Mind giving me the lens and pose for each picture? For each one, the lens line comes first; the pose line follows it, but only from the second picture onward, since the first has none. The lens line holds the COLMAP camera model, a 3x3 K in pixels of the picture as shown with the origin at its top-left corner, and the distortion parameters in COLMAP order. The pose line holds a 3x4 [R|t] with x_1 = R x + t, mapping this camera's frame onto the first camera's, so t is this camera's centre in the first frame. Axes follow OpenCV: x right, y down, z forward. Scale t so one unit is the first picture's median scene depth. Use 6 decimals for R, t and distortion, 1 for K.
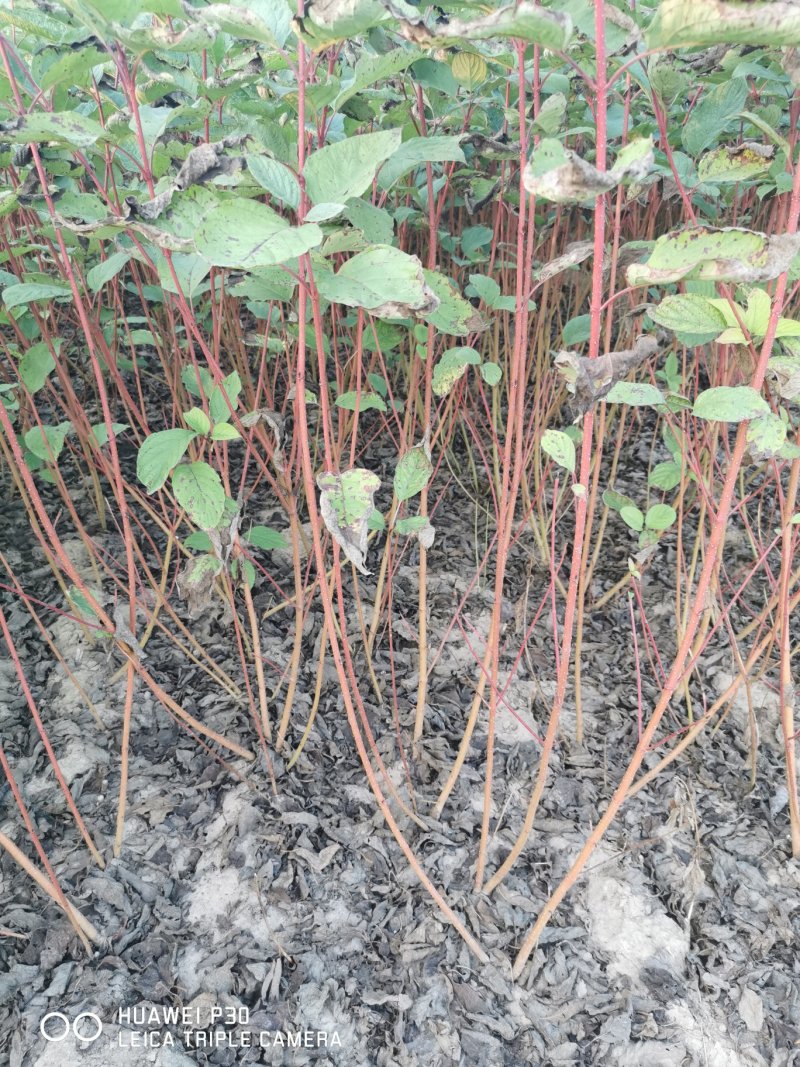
lens RADIAL K [[833.6, 0, 397.7], [0, 833.6, 533.6], [0, 0, 1]] dist [0.051837, -0.049886]
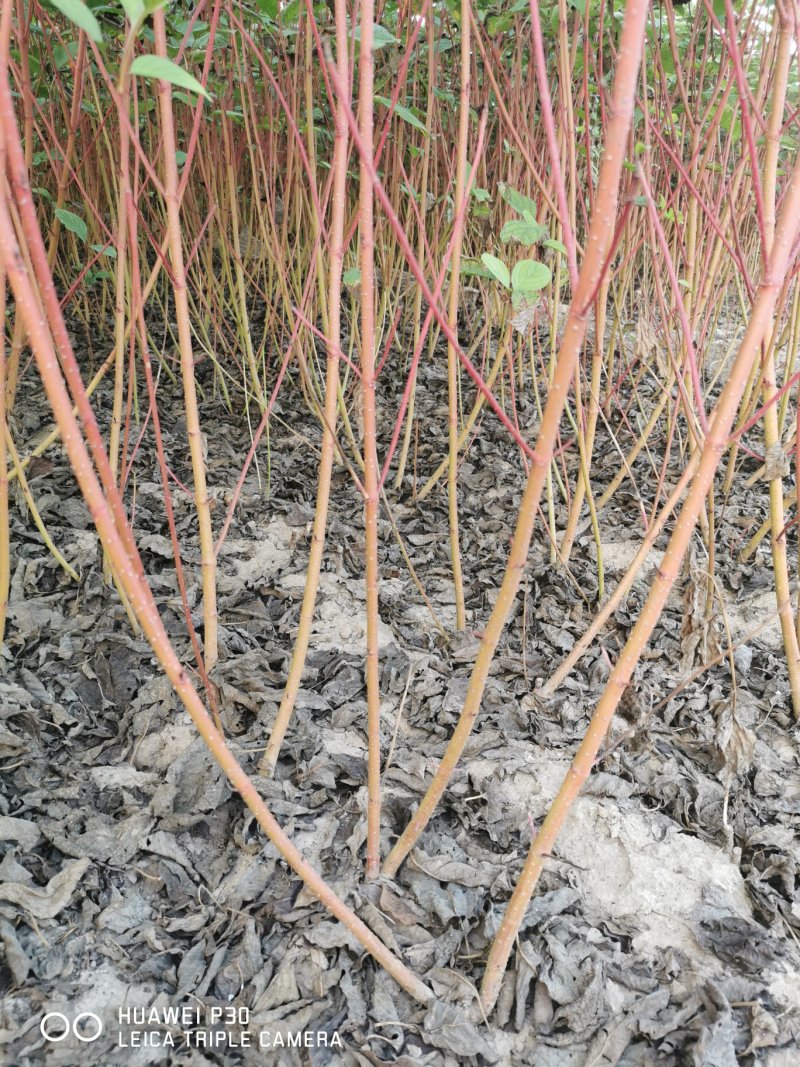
lens RADIAL K [[833.6, 0, 400.6], [0, 833.6, 529.6], [0, 0, 1]] dist [0.051837, -0.049886]
pose [[0.940314, -0.116506, 0.319745, -0.030350], [0.140014, 0.988811, -0.051462, 0.212303], [-0.310171, 0.093159, 0.946105, 0.418645]]
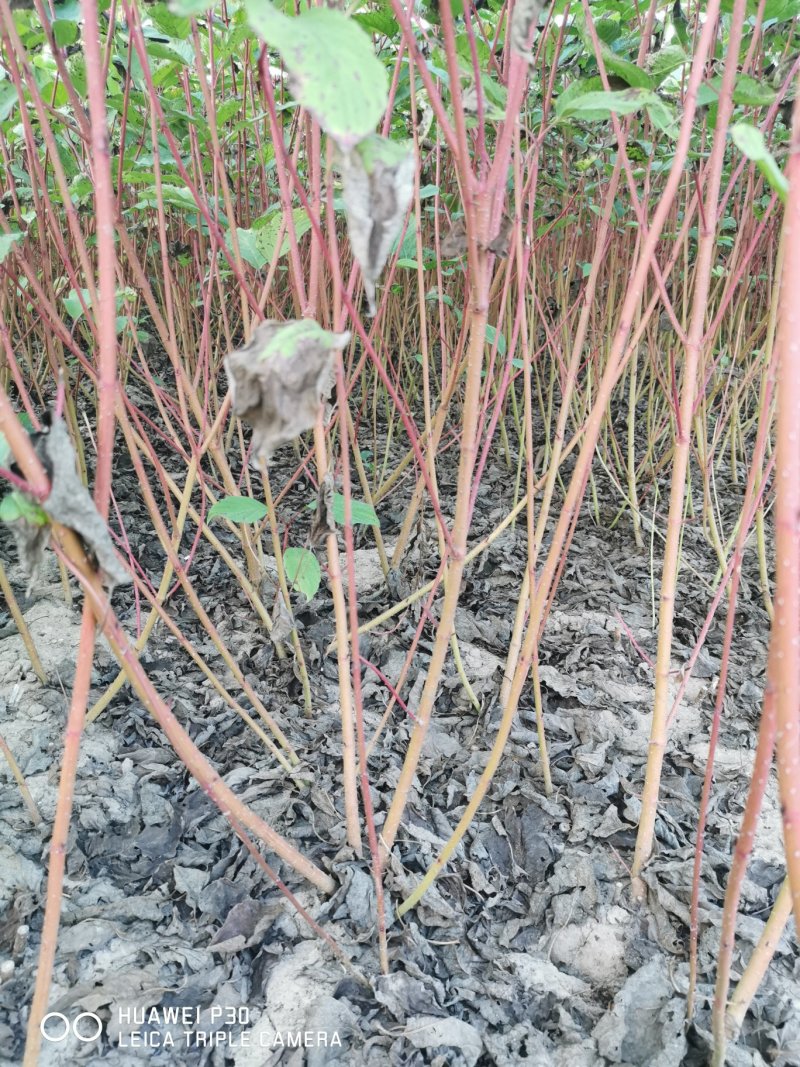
lens RADIAL K [[833.6, 0, 401.8], [0, 833.6, 532.5], [0, 0, 1]] dist [0.051837, -0.049886]
pose [[0.999477, 0.032338, 0.000336, -0.140846], [-0.031889, 0.987220, -0.156141, 0.140549], [-0.005381, 0.156049, 0.987735, 0.490670]]
